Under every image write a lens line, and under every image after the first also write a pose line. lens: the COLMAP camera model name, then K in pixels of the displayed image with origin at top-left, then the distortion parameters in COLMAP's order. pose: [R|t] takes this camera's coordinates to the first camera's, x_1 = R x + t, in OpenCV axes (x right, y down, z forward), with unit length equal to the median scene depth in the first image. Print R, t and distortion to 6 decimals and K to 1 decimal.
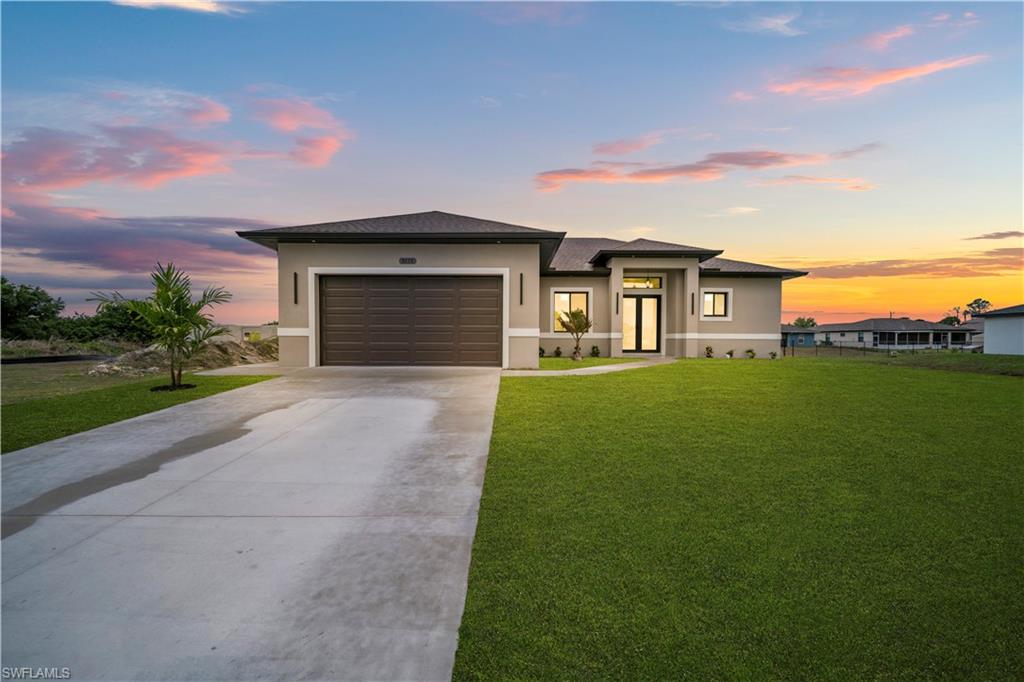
lens RADIAL K [[356.3, 0, 512.9], [0, 356.3, 342.4], [0, 0, 1]] dist [0.001165, -0.000172]
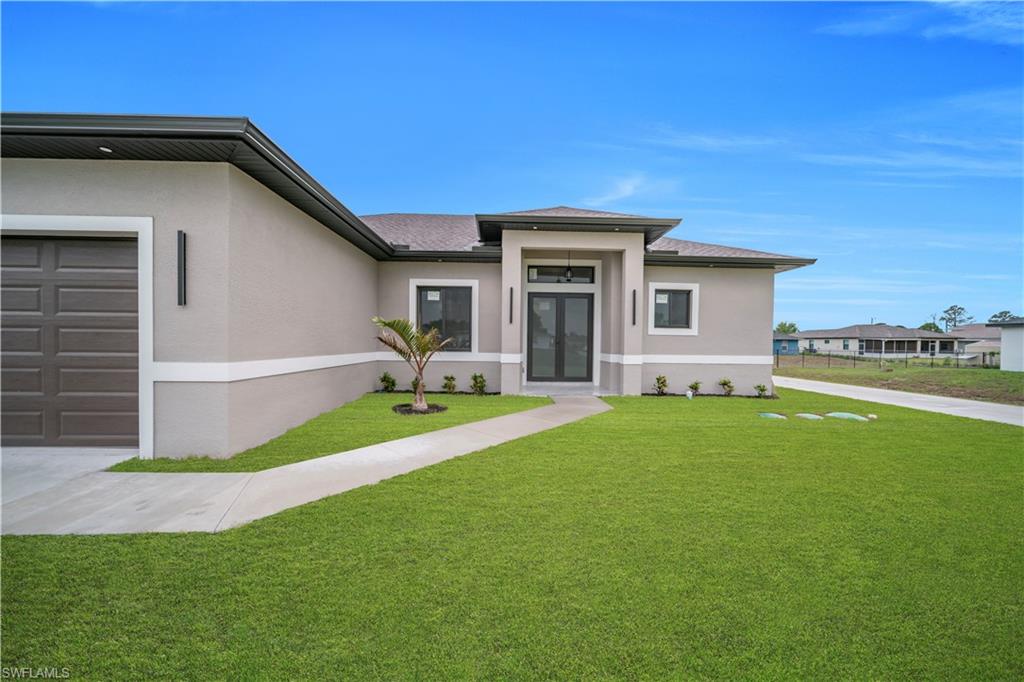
lens RADIAL K [[356.3, 0, 510.7], [0, 356.3, 342.2], [0, 0, 1]] dist [0.001165, -0.000172]
pose [[0.999464, 0.007418, 0.031887, 0.067802], [-0.007243, 0.999958, -0.005607, -0.010866], [-0.031927, 0.005373, 0.999476, 0.097555]]
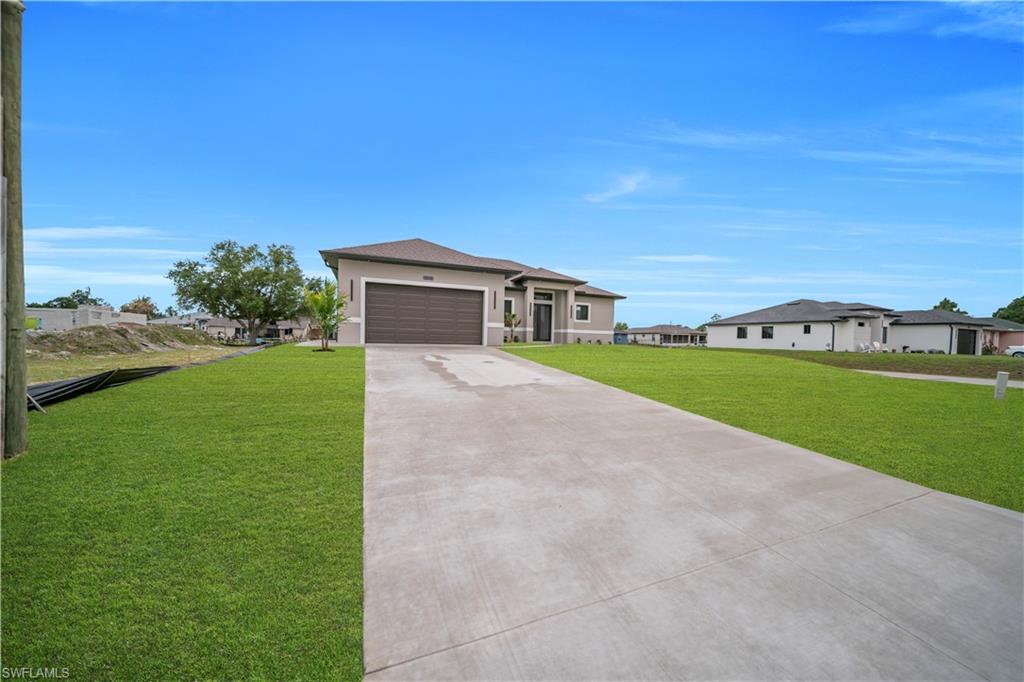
lens RADIAL K [[356.3, 0, 514.8], [0, 356.3, 342.5], [0, 0, 1]] dist [0.001165, -0.000172]
pose [[0.921735, 0.012162, 0.387629, -0.094595], [-0.014886, 0.999881, 0.004027, 0.008178], [-0.387534, -0.009482, 0.921807, -0.107262]]
